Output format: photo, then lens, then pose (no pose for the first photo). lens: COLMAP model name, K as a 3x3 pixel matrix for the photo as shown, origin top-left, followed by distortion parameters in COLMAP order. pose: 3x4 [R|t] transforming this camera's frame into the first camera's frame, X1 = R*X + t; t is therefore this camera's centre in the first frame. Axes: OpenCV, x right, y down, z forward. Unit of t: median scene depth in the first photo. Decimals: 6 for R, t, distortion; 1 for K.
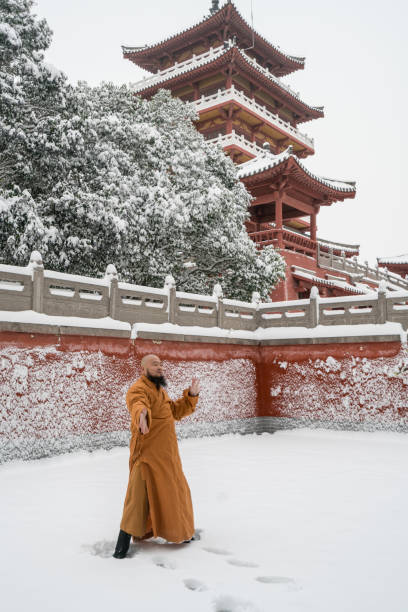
lens RADIAL K [[591.7, 0, 199.3], [0, 591.7, 311.1], [0, 0, 1]] dist [0.009540, 0.000000]
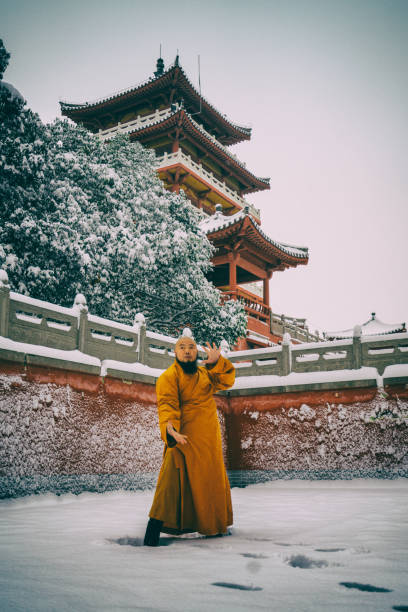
lens RADIAL K [[627.9, 0, 232.7], [0, 627.9, 349.9], [0, 0, 1]] dist [0.007987, 0.000000]
pose [[0.987847, 0.016881, 0.154512, -0.053704], [-0.006688, 0.997780, -0.066256, 0.058147], [-0.155287, 0.064417, 0.985767, 0.008743]]
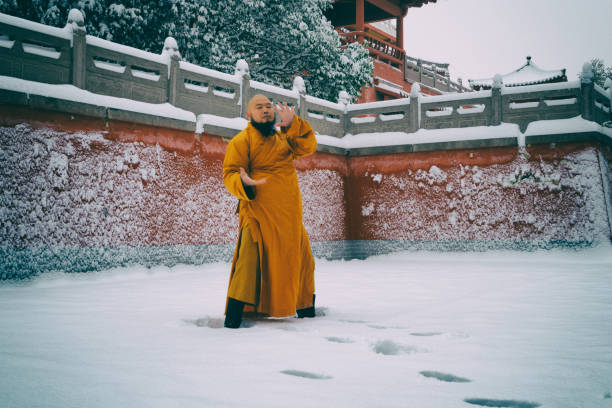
lens RADIAL K [[728.0, 0, 354.4], [0, 728.0, 178.9], [0, 0, 1]] dist [0.004020, 0.000000]
pose [[0.989879, 0.004374, 0.141847, -0.036096], [-0.010471, 0.999052, 0.042266, 0.054069], [-0.141527, -0.043323, 0.988986, 0.001851]]
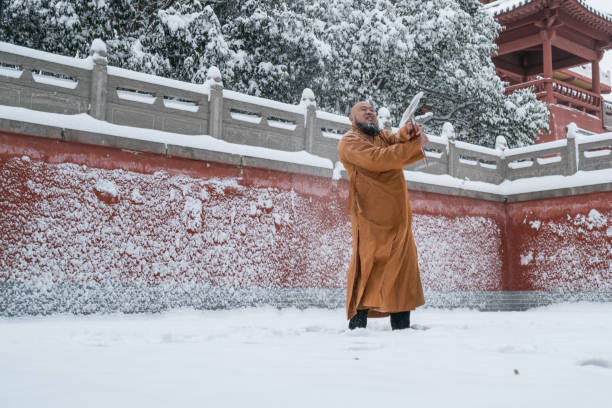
lens RADIAL K [[775.0, 0, 389.4], [0, 775.0, 162.1], [0, 0, 1]] dist [0.011037, 0.000000]
pose [[0.995455, -0.021050, -0.092877, 0.050984], [0.015223, 0.997897, -0.063000, 0.076291], [0.094008, 0.061300, 0.993682, -0.042942]]
